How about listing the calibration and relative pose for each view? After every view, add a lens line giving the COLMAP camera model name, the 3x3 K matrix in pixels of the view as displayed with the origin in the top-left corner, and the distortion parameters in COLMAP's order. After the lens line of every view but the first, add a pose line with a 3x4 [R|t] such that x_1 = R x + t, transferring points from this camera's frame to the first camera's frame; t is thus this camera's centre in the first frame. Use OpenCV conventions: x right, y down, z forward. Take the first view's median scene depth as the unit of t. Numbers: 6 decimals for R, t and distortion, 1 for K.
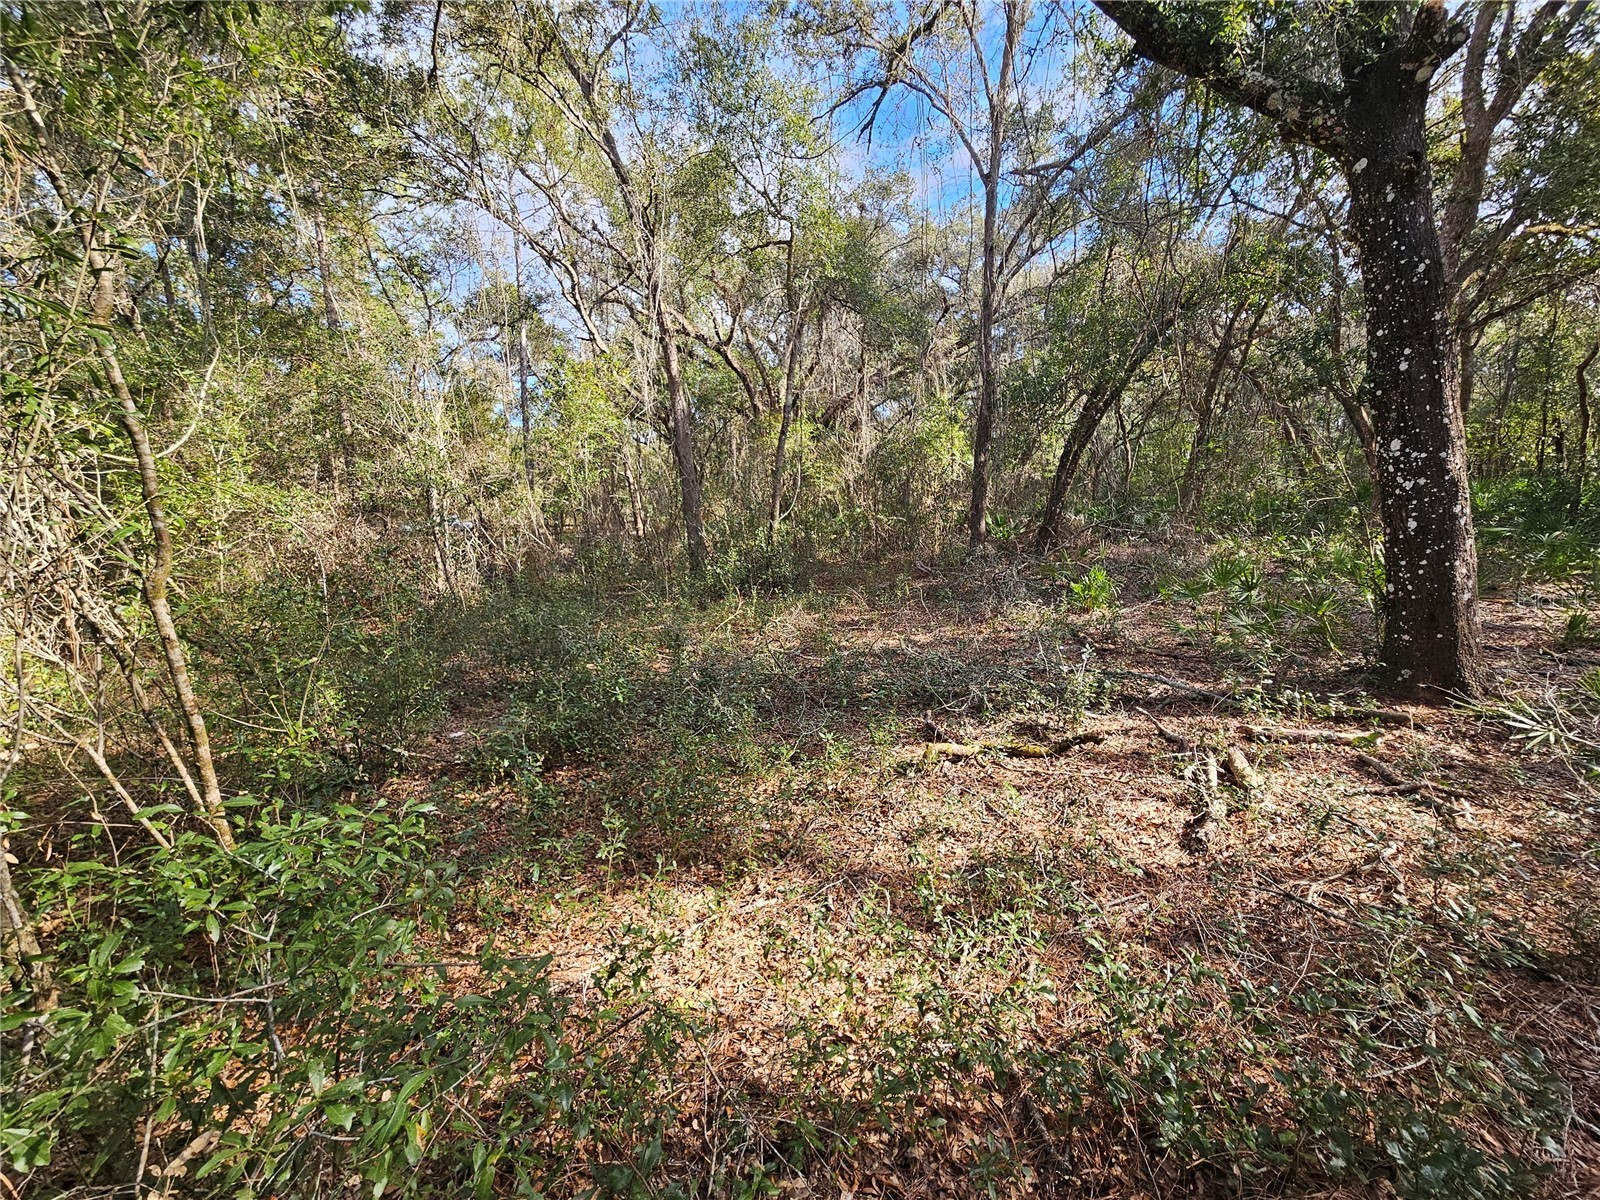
lens RADIAL K [[656.9, 0, 800.4], [0, 656.9, 590.7], [0, 0, 1]] dist [-0.002870, 0.000655]
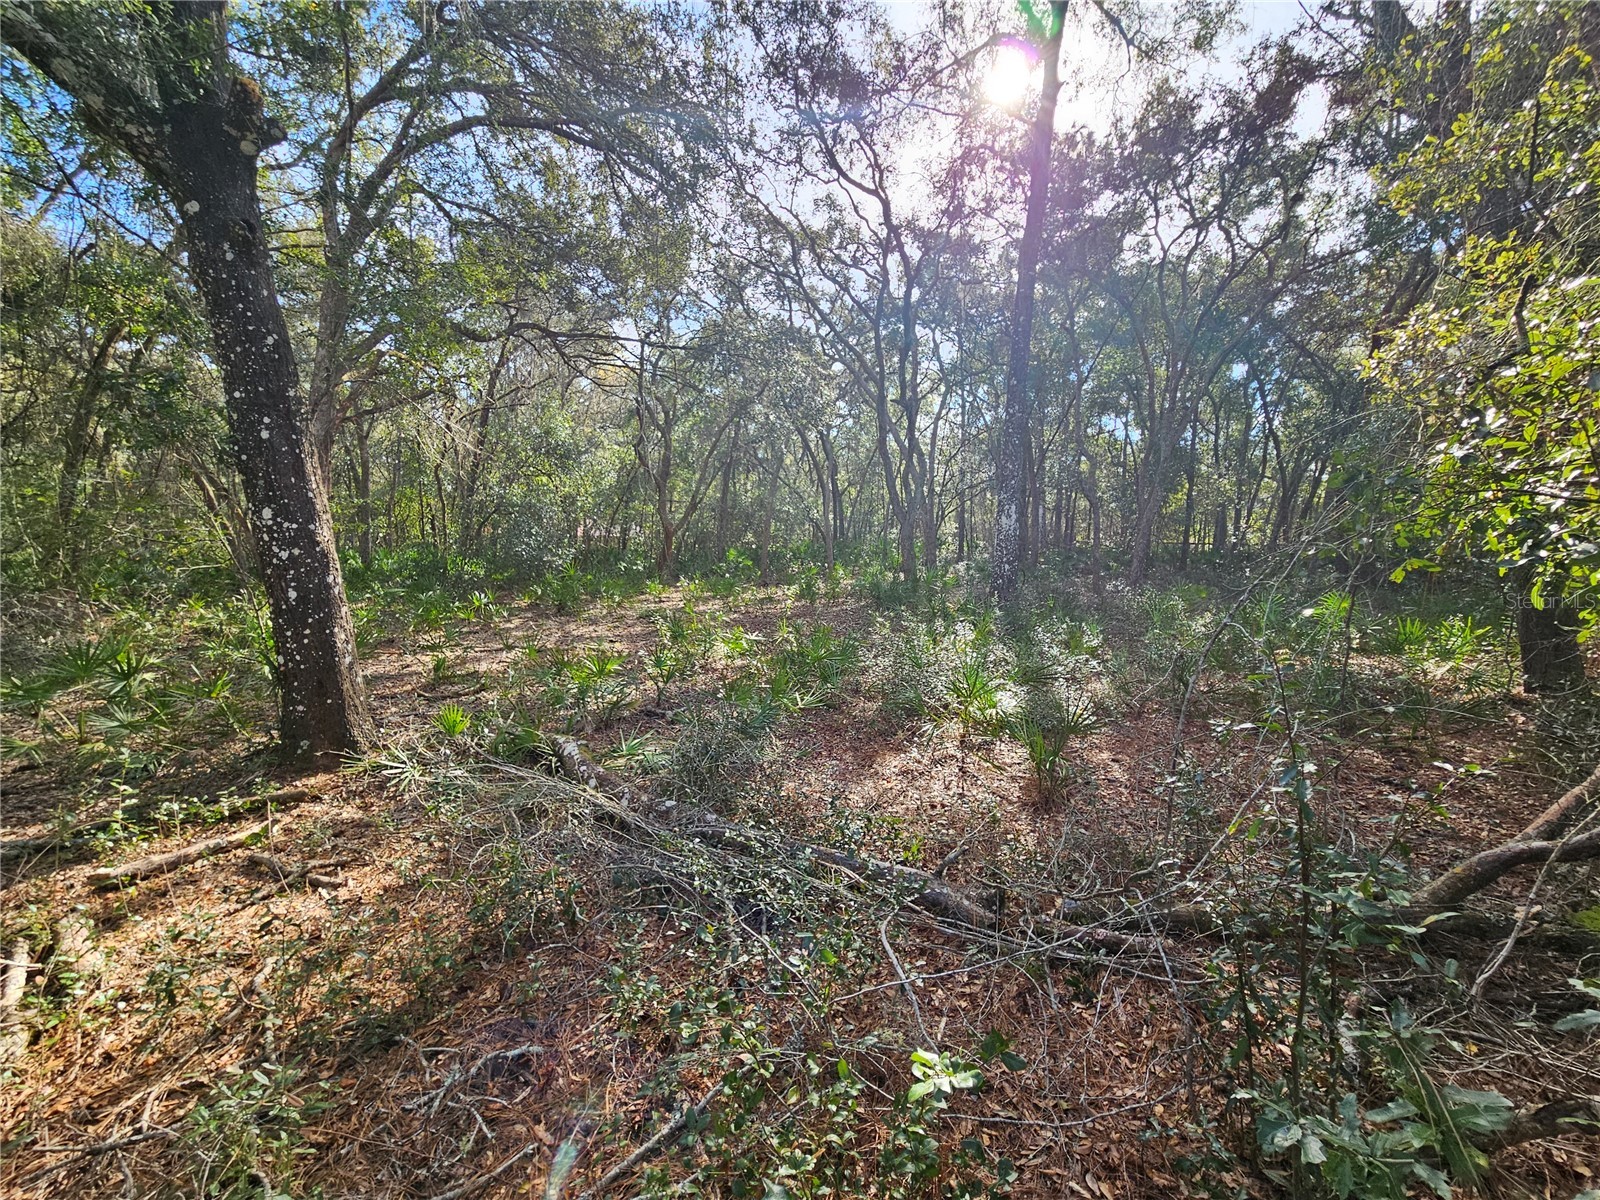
lens RADIAL K [[656.9, 0, 800.4], [0, 656.9, 590.7], [0, 0, 1]] dist [-0.002870, 0.000655]
pose [[0.219708, -0.024782, 0.975251, 0.136518], [0.114743, 0.993395, -0.000607, -0.018187], [-0.968794, 0.112037, 0.221100, 0.034076]]
